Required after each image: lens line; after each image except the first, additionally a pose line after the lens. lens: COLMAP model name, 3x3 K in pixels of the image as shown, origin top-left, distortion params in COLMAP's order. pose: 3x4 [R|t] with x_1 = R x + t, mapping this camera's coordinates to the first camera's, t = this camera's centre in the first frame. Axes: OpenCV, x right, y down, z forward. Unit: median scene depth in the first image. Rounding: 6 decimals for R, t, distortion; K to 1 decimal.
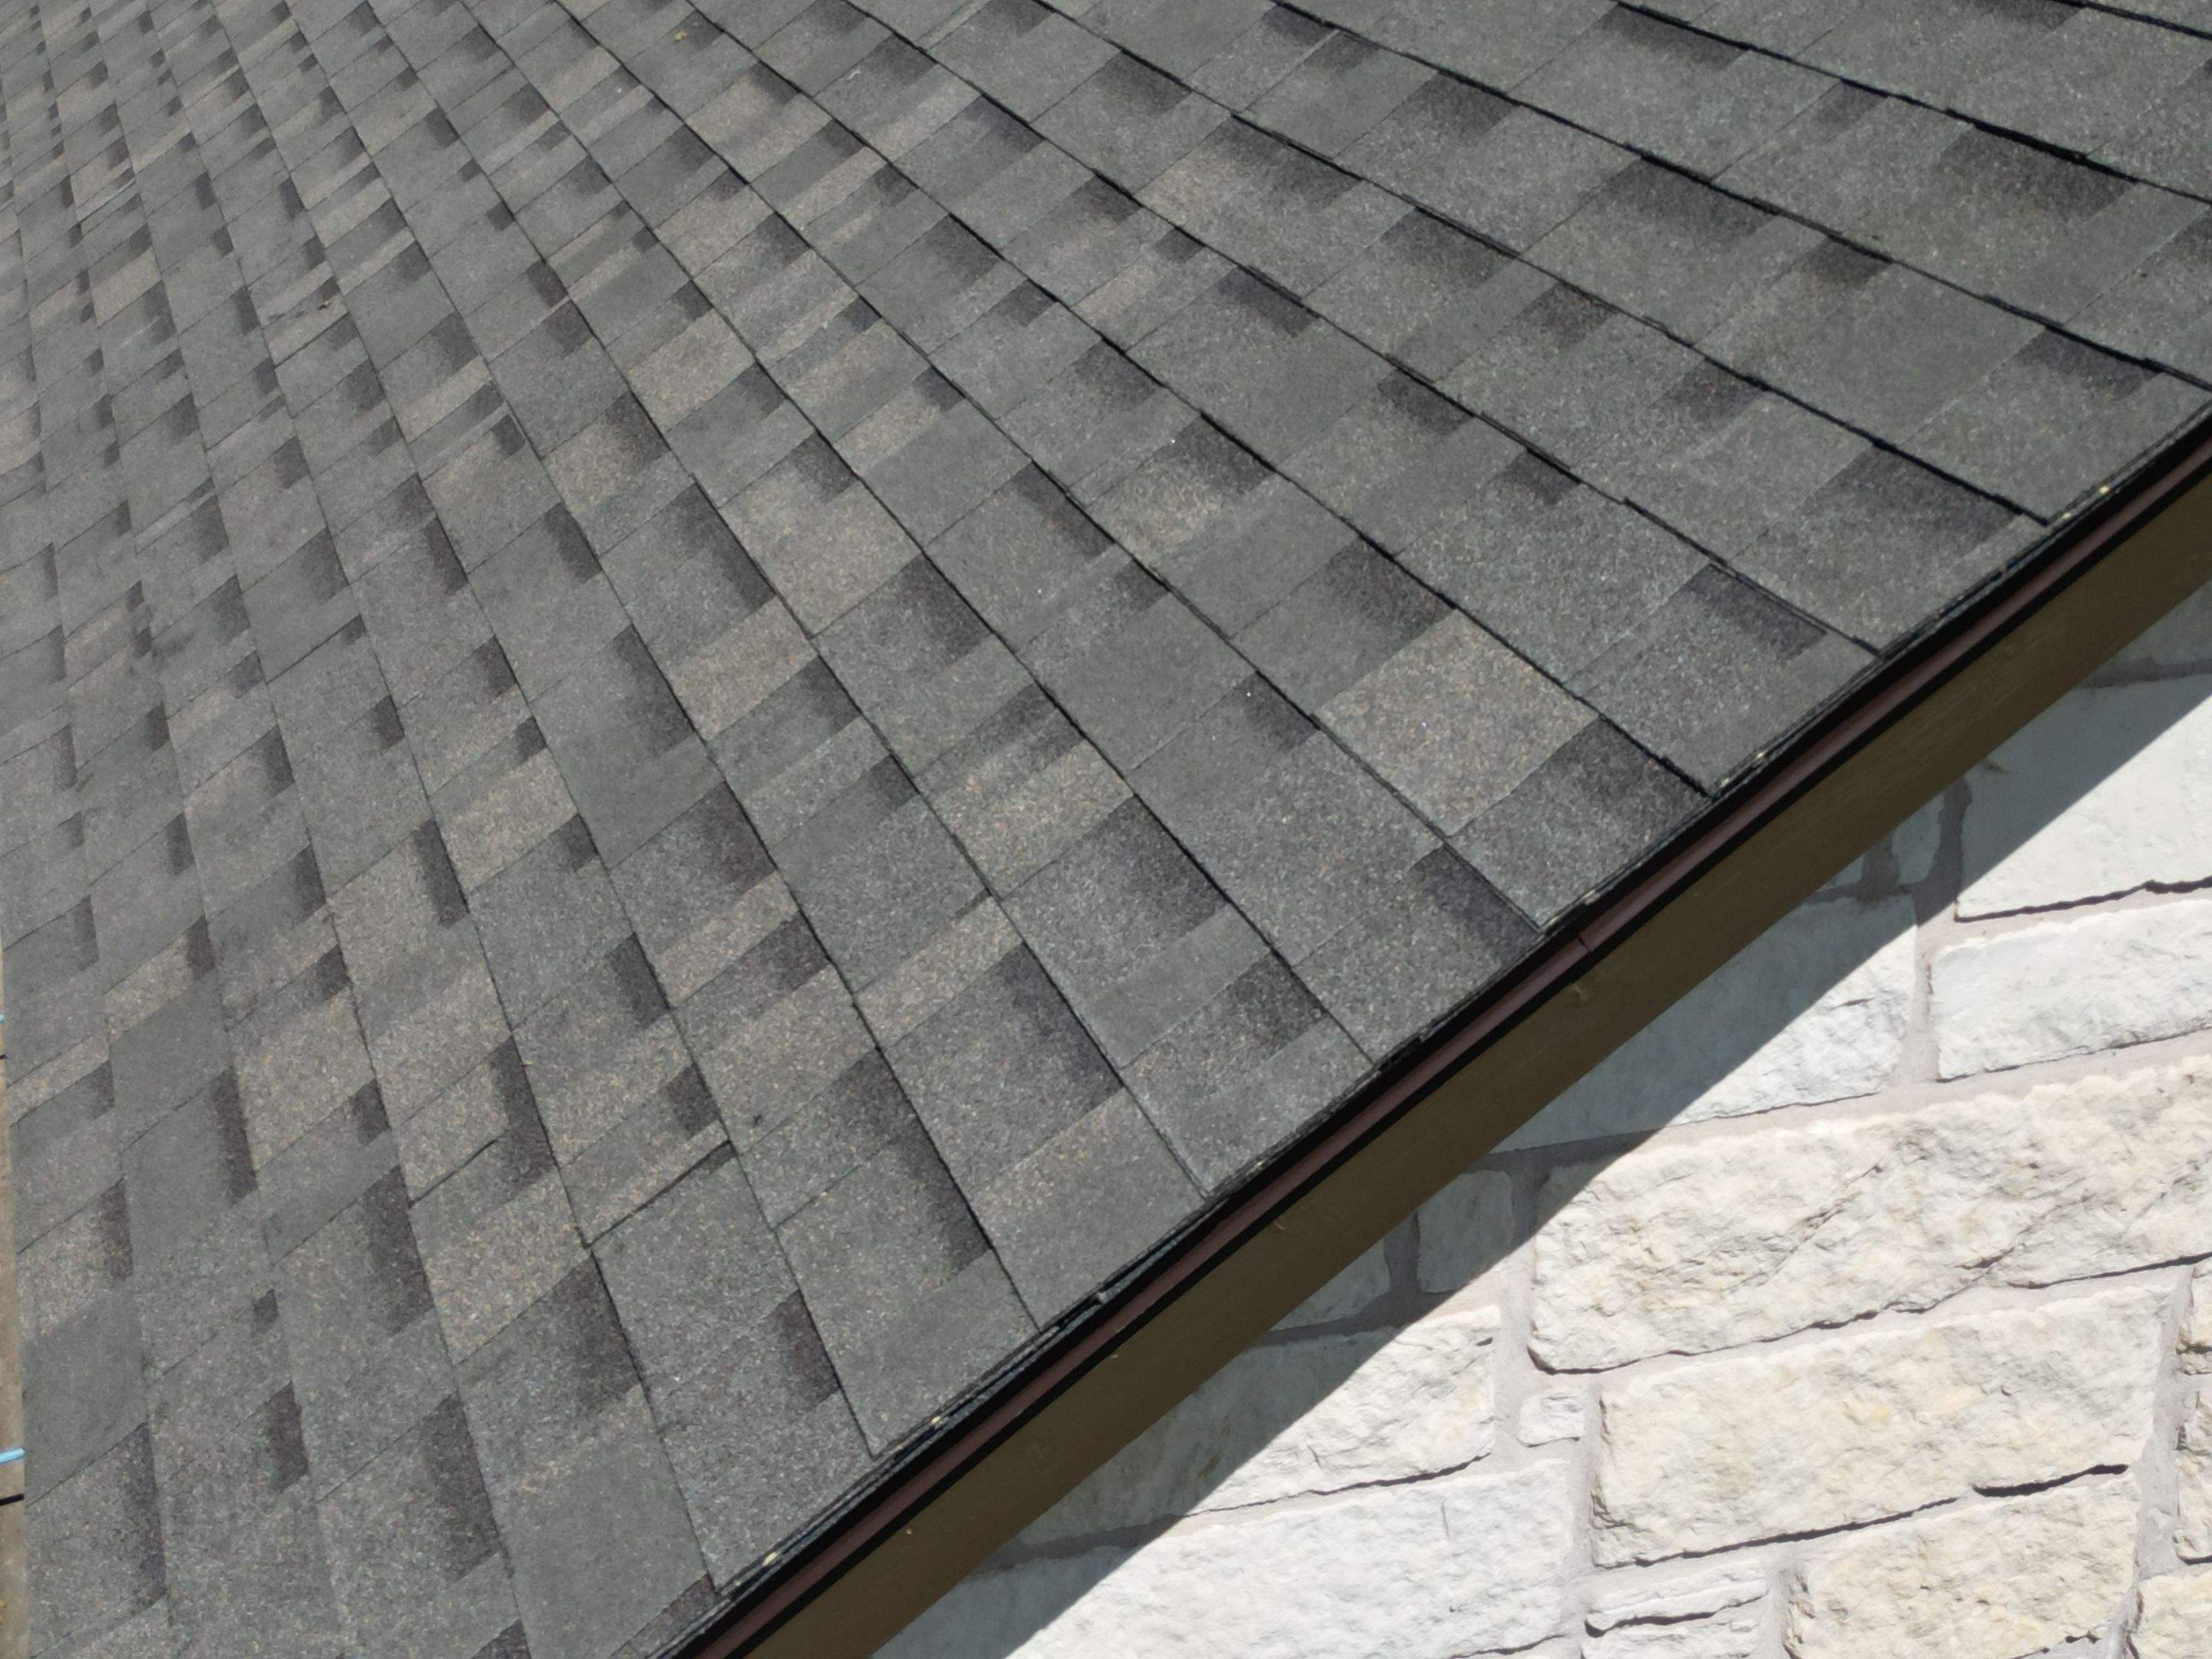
lens RADIAL K [[3100.7, 0, 1103.1], [0, 3100.7, 866.2], [0, 0, 1]] dist [0.187068, -0.526013]
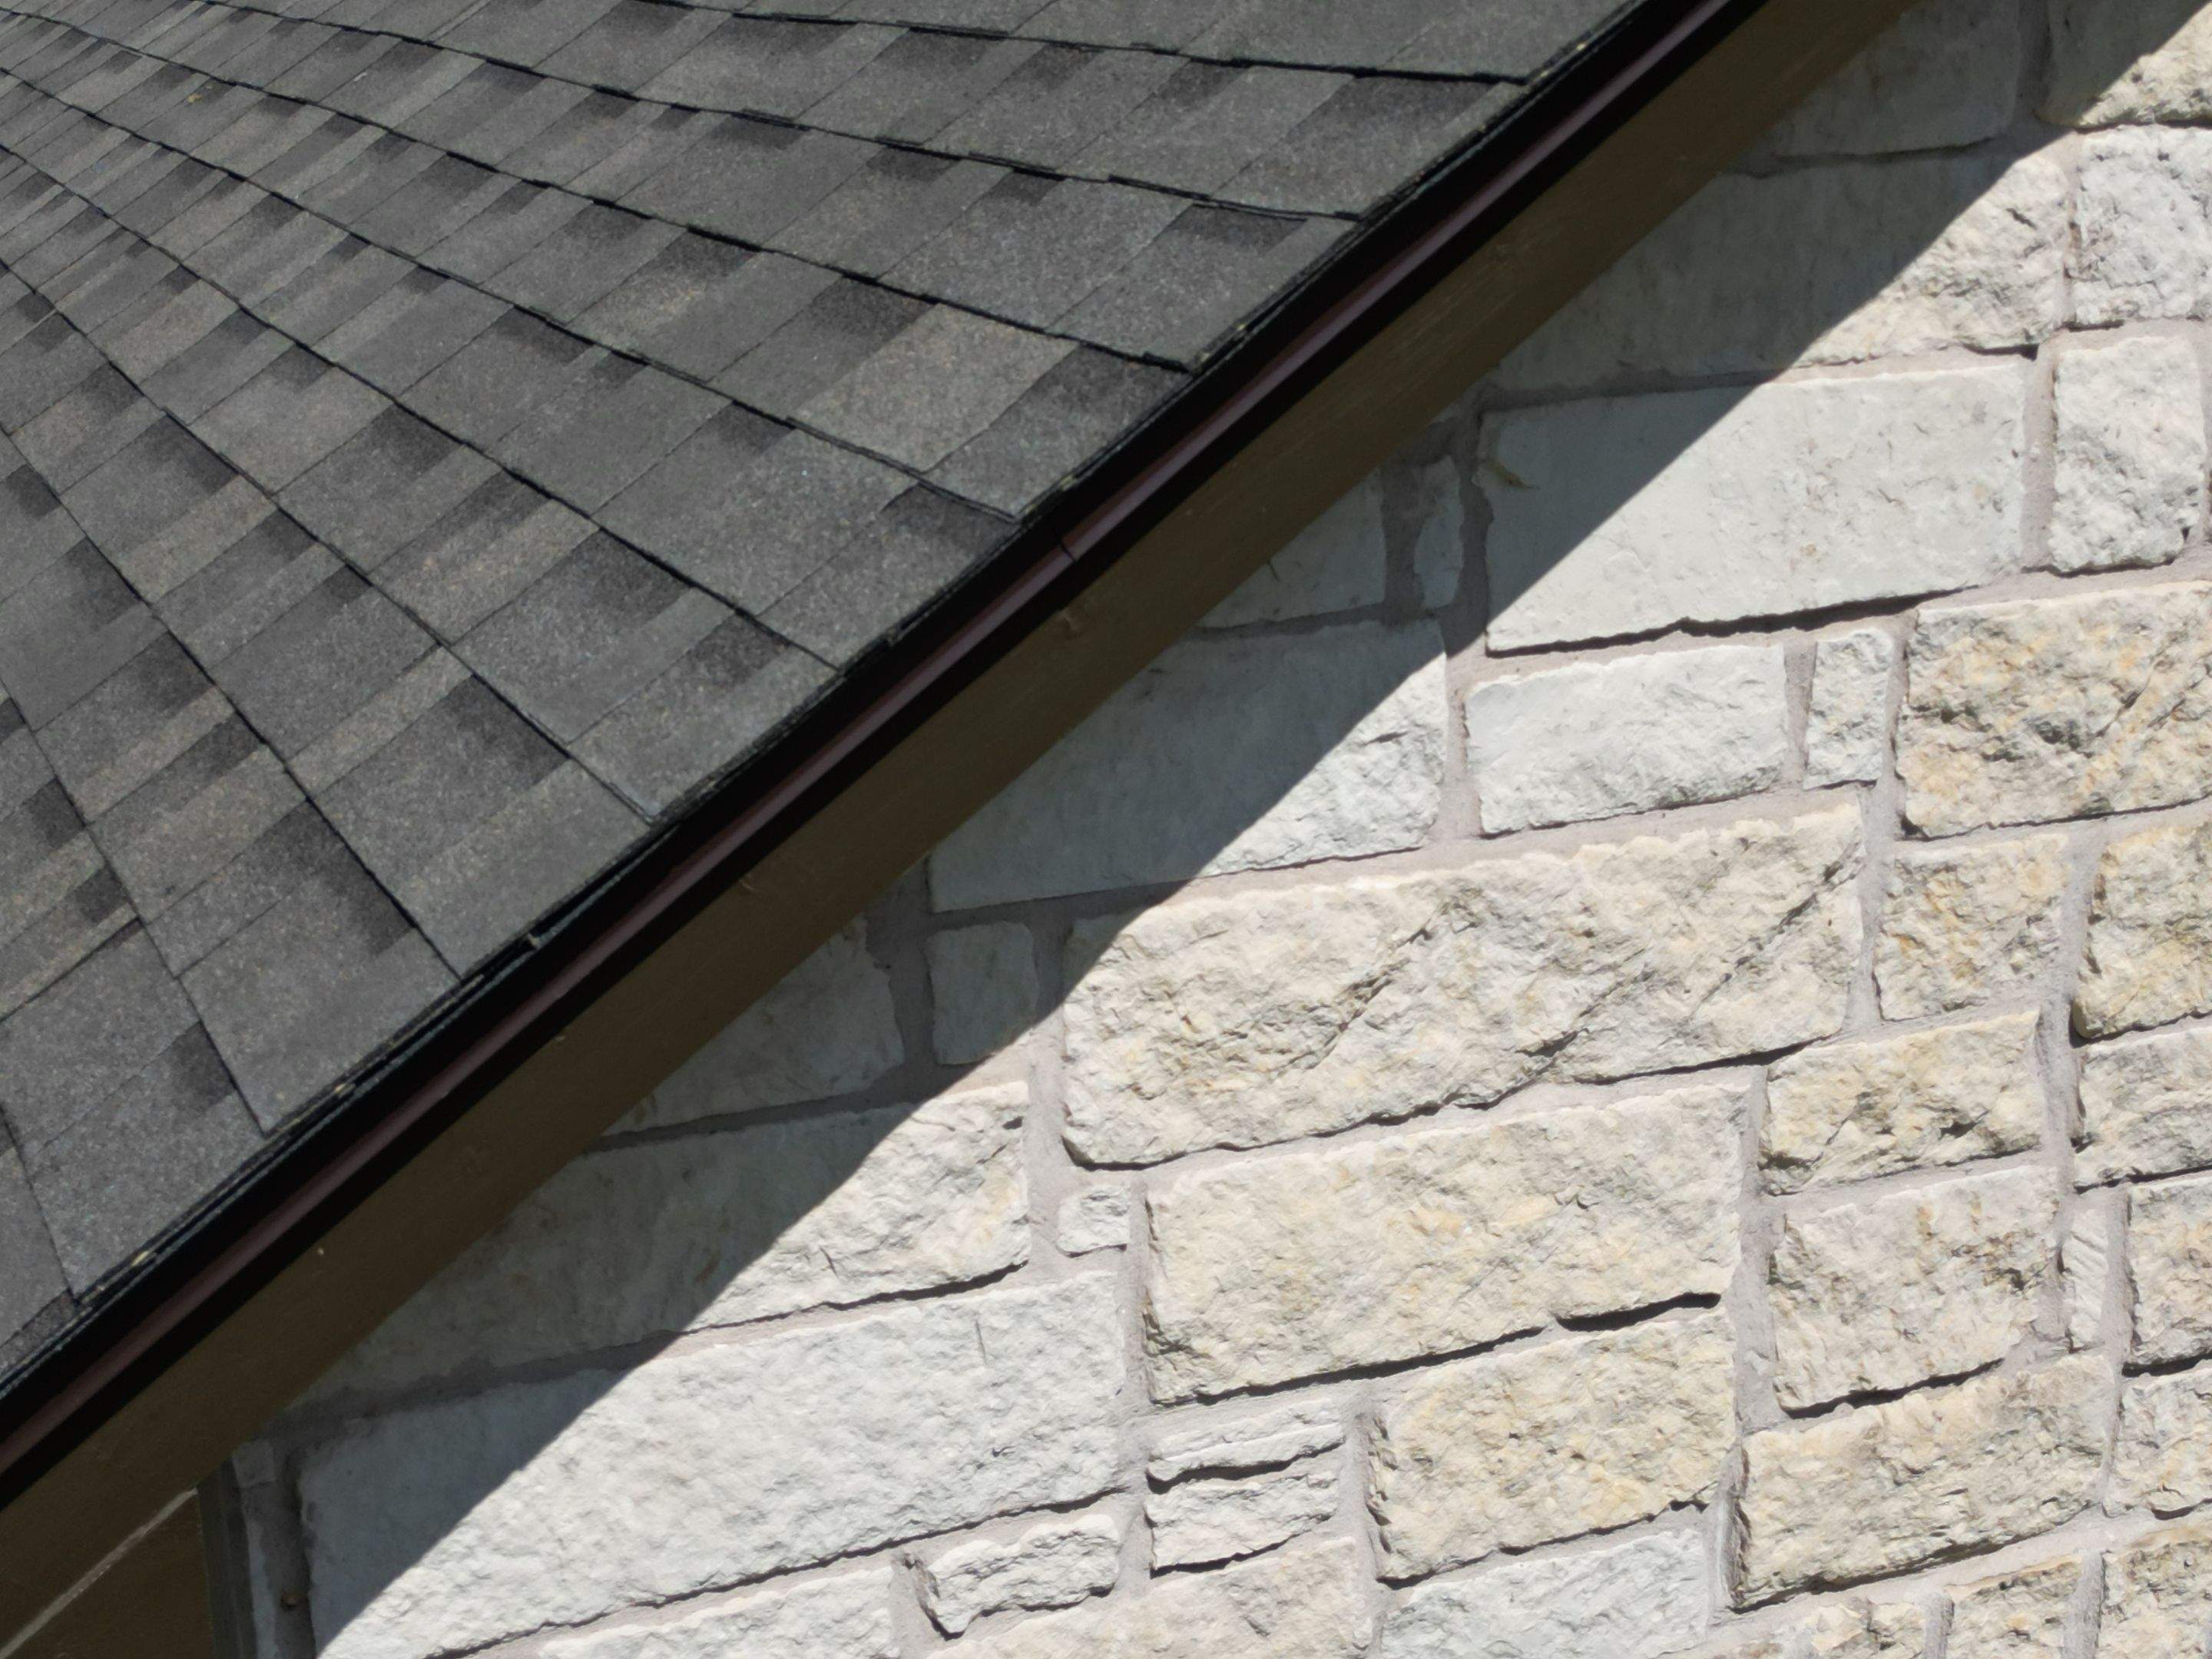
lens RADIAL K [[3100.7, 0, 1103.1], [0, 3100.7, 866.2], [0, 0, 1]] dist [0.187068, -0.526013]
pose [[0.993431, -0.034056, 0.109244, 0.052189], [0.048467, 0.990049, -0.132110, 0.198421], [-0.103658, 0.136537, 0.985197, 0.096378]]
